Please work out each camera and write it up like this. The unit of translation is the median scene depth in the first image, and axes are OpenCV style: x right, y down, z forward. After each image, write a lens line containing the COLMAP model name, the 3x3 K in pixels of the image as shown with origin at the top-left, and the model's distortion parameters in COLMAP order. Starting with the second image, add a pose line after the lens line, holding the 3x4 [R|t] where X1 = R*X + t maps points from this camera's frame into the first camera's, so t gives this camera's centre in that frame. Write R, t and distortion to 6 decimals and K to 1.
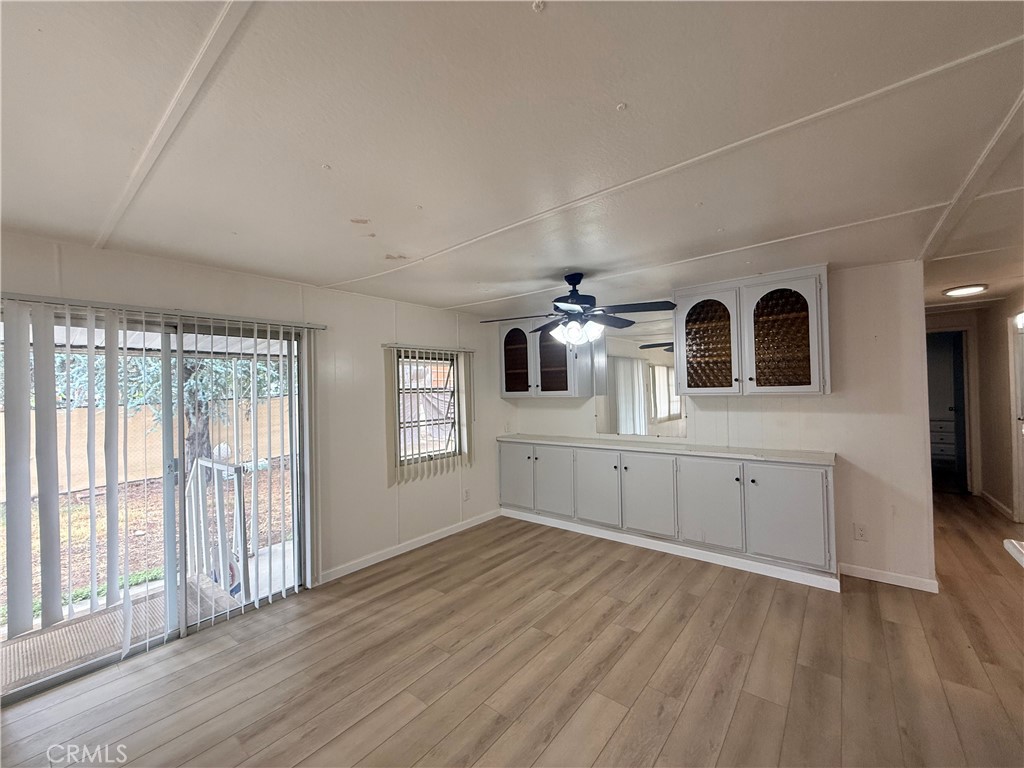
lens RADIAL K [[405.9, 0, 511.2], [0, 405.9, 386.8], [0, 0, 1]] dist [-0.001714, 0.000544]
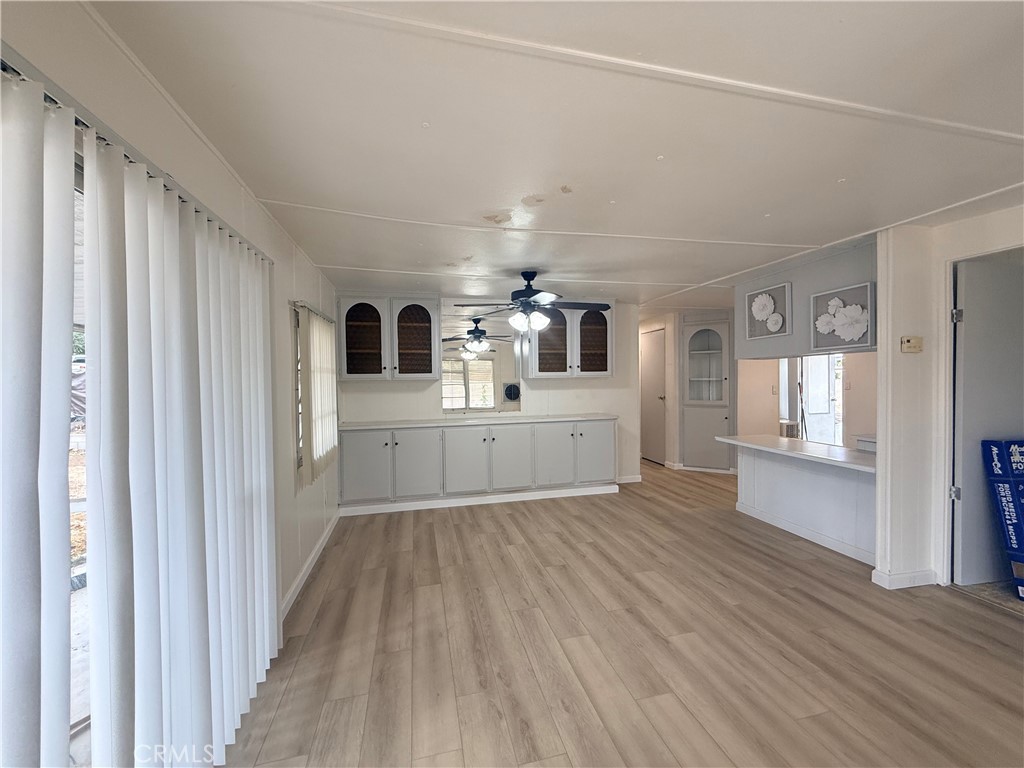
lens RADIAL K [[405.9, 0, 511.2], [0, 405.9, 386.8], [0, 0, 1]] dist [-0.001714, 0.000544]
pose [[0.607753, 0.000260, 0.794126, -0.739226], [-0.007625, 0.999956, 0.005508, 0.048746], [-0.794089, -0.009403, 0.607728, 0.287163]]
